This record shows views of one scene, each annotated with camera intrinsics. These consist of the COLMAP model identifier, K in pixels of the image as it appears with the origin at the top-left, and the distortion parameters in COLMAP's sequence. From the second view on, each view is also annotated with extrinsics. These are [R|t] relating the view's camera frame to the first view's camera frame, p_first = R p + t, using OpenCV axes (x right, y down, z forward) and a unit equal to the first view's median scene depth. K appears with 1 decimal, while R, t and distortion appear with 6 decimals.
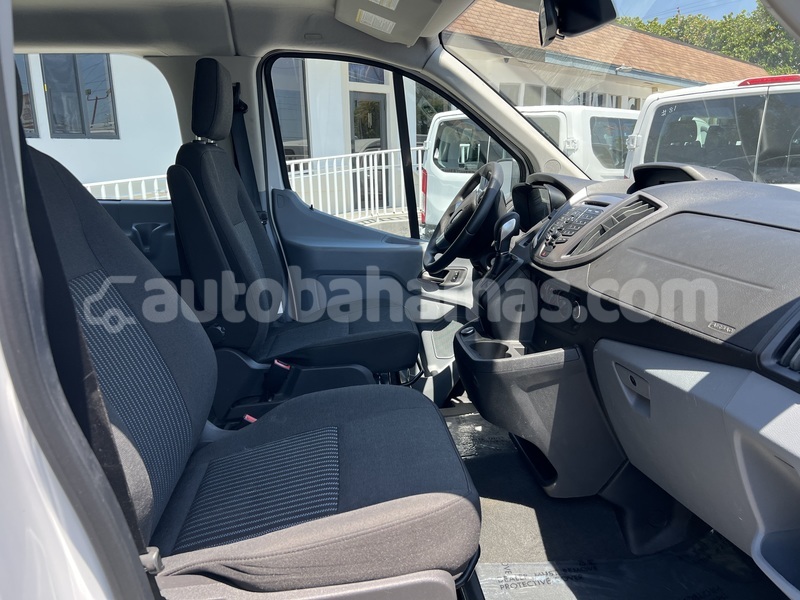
lens RADIAL K [[623.2, 0, 398.8], [0, 623.2, 301.5], [0, 0, 1]] dist [0.020475, 0.003249]
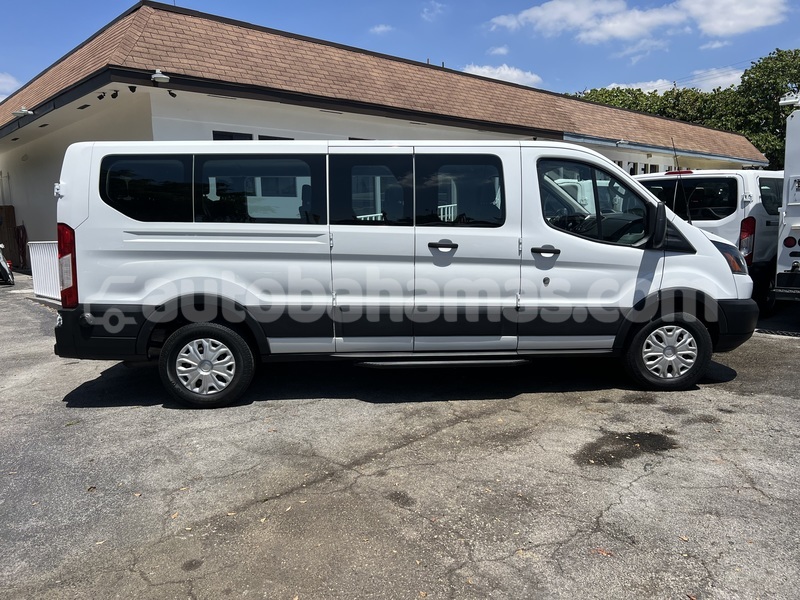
lens RADIAL K [[623.2, 0, 396.8], [0, 623.2, 295.6], [0, 0, 1]] dist [0.020475, 0.003249]
pose [[0.999690, 0.003571, -0.024648, -0.042300], [-0.005746, 0.996036, -0.088763, 0.035559], [0.024233, 0.088878, 0.995748, -0.151111]]
